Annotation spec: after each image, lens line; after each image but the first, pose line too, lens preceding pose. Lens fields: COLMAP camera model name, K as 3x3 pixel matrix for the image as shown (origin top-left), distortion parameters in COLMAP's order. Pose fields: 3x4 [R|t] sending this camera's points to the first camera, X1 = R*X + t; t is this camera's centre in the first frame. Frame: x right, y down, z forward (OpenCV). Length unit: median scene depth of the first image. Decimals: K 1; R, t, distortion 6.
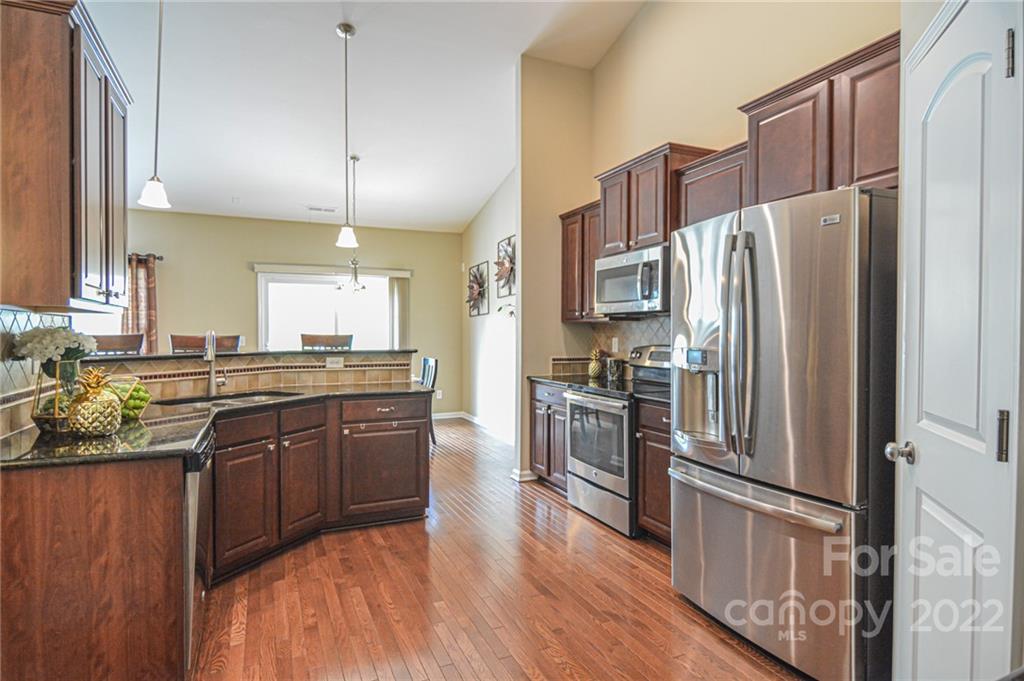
lens RADIAL K [[546.8, 0, 509.4], [0, 546.8, 345.0], [0, 0, 1]] dist [0.006165, -0.007595]
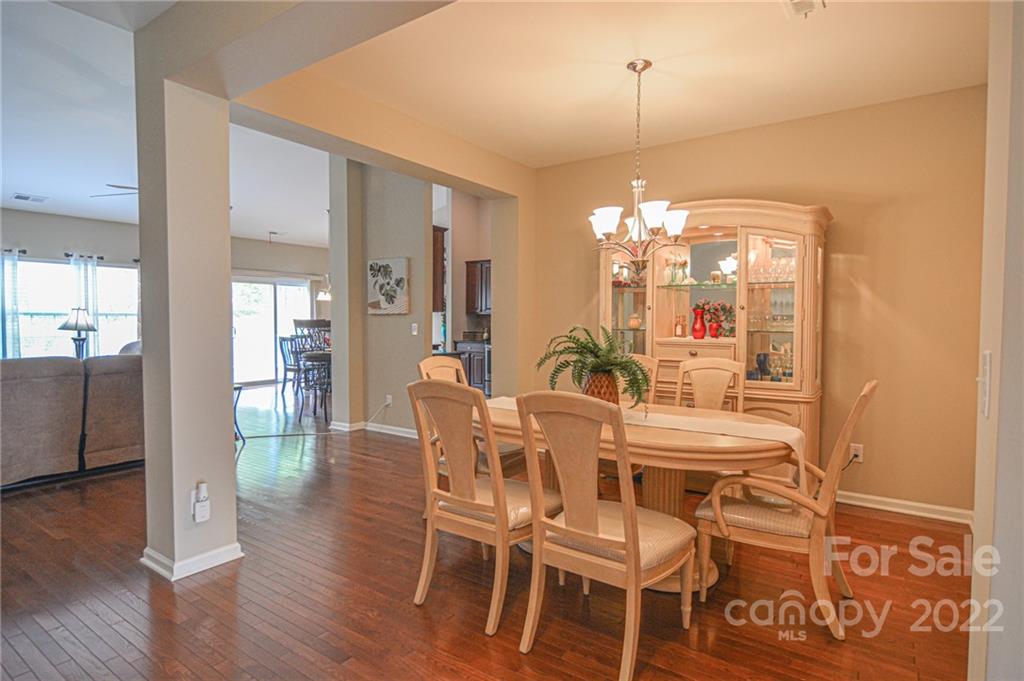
lens RADIAL K [[546.8, 0, 514.5], [0, 546.8, 339.8], [0, 0, 1]] dist [0.006165, -0.007595]
pose [[0.860958, -0.012887, 0.508514, -1.055877], [0.001188, 0.999727, 0.023323, 0.002454], [-0.508676, -0.019476, 0.860738, -1.103160]]
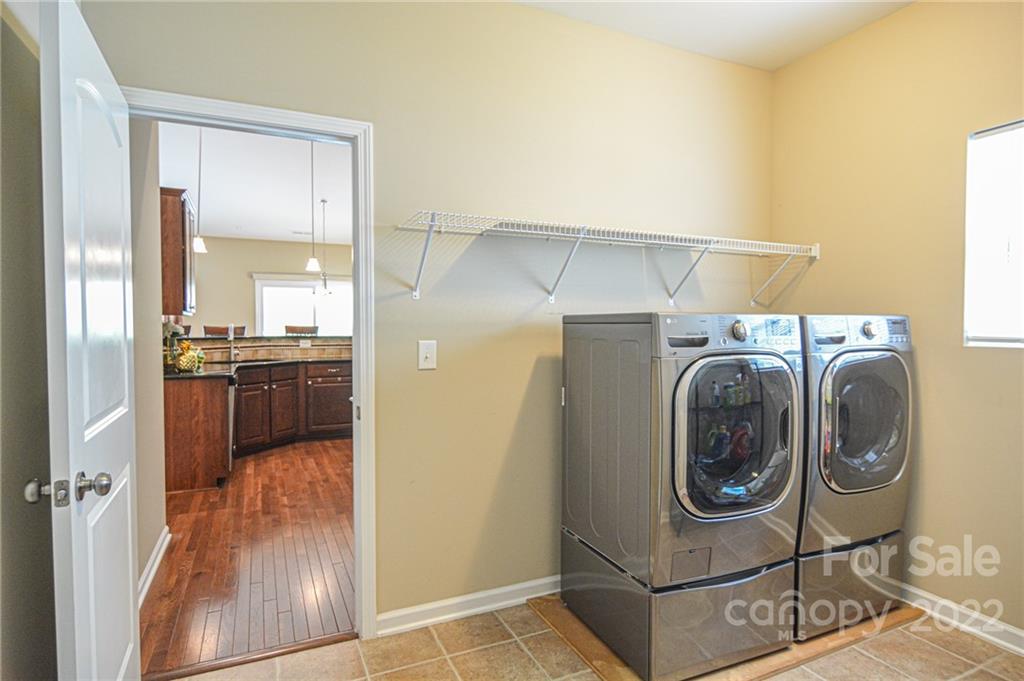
lens RADIAL K [[546.8, 0, 512.6], [0, 546.8, 342.5], [0, 0, 1]] dist [0.006165, -0.007595]
pose [[0.999903, 0.000786, 0.013890, 0.315364], [-0.000956, 0.999925, 0.012240, 0.011133], [-0.013880, -0.012252, 0.999829, -0.726924]]
